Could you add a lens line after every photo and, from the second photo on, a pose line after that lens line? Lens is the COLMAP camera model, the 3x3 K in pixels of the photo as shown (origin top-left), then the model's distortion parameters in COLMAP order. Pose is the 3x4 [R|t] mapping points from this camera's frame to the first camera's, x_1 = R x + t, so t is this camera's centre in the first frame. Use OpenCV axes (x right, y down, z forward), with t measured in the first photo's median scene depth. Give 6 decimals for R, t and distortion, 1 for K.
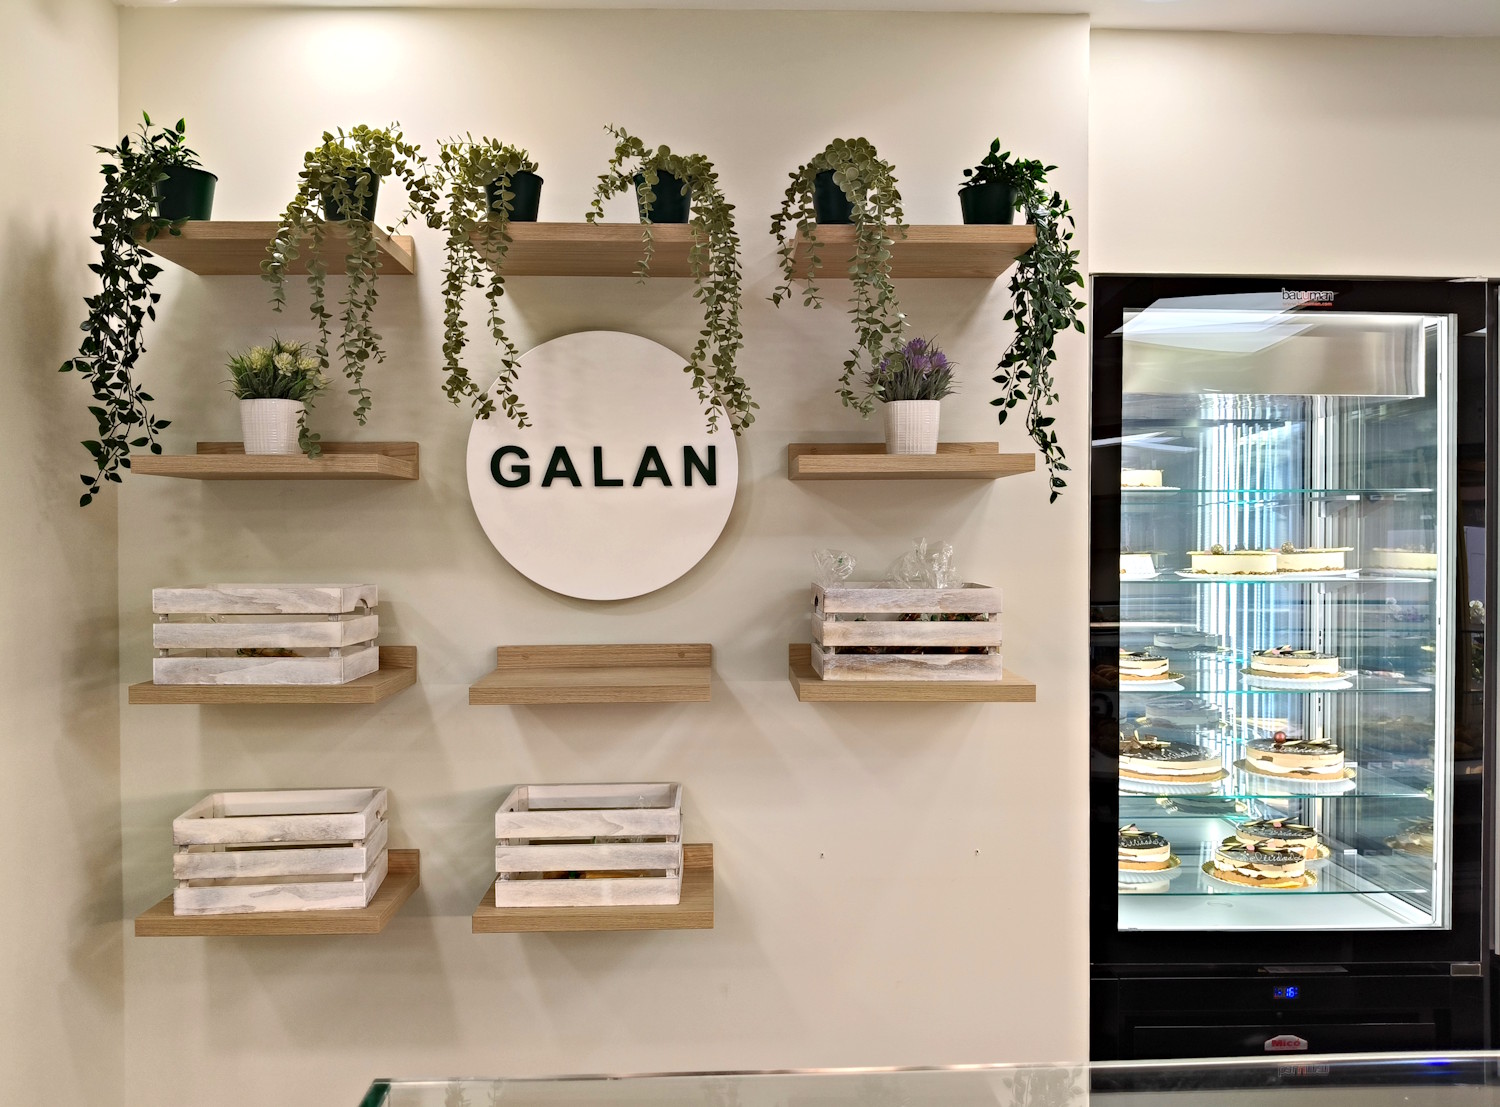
lens RADIAL K [[1180.0, 0, 751.6], [0, 1180.0, 551.6], [0, 0, 1]] dist [-0.009314, -0.020842]
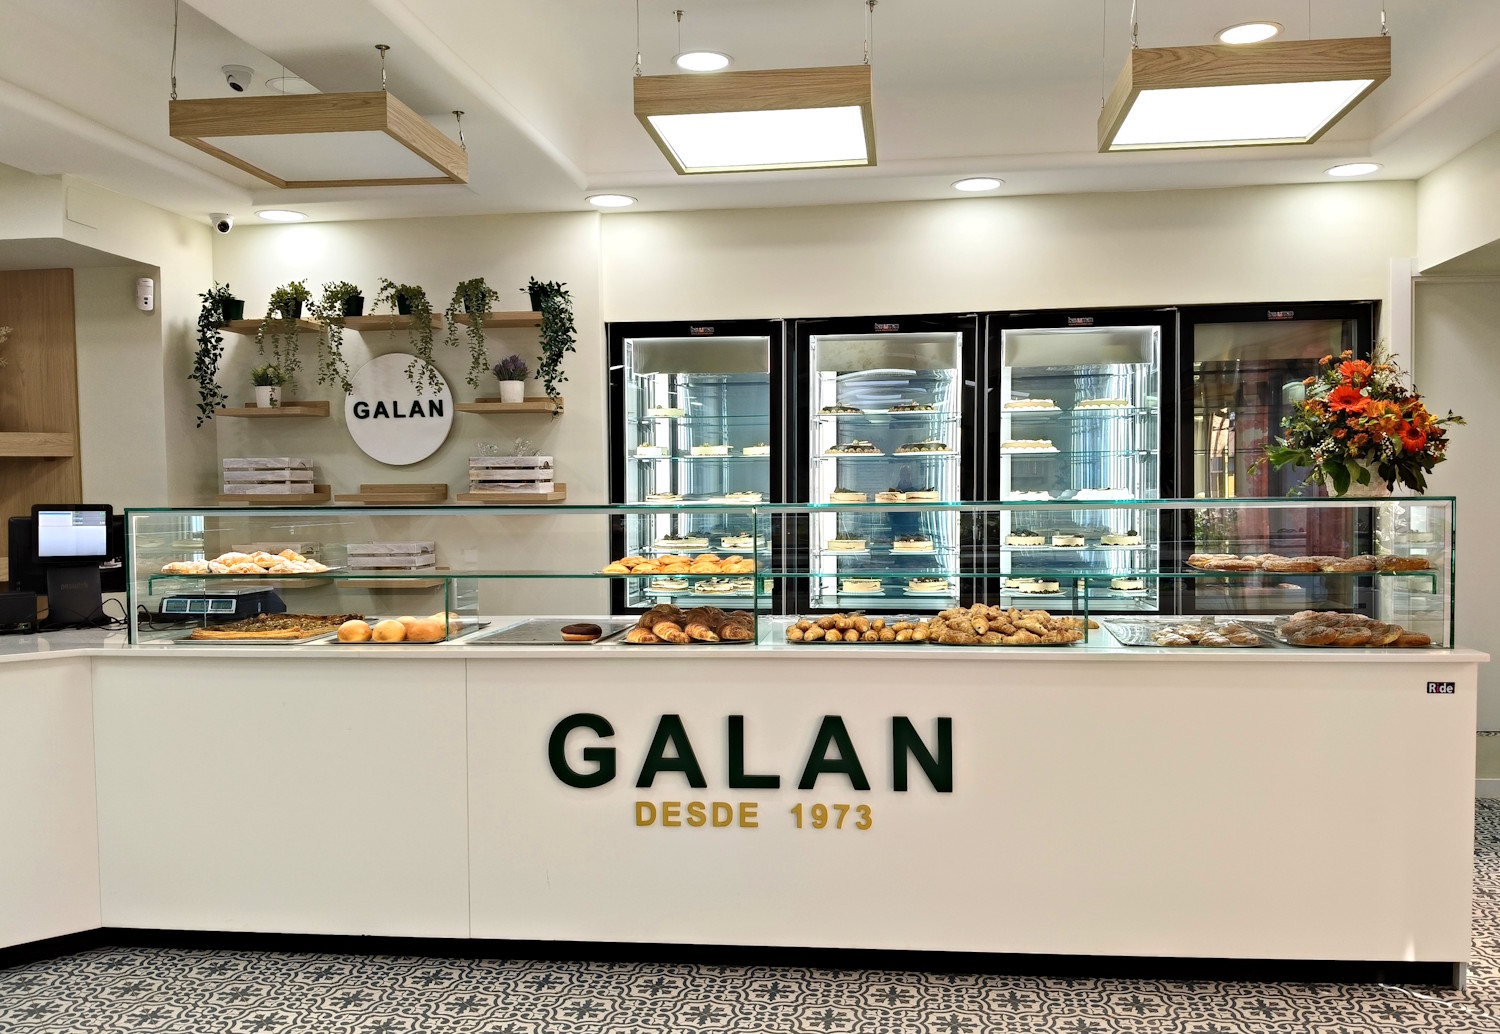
lens RADIAL K [[1211.7, 0, 750.5], [0, 1211.7, 519.2], [0, 0, 1]] dist [-0.005146, 0.000981]
pose [[0.985372, -0.003063, -0.170392, 1.097638], [0.007335, 0.999674, 0.024450, 0.106435], [0.170261, -0.025343, 0.985073, -1.453872]]
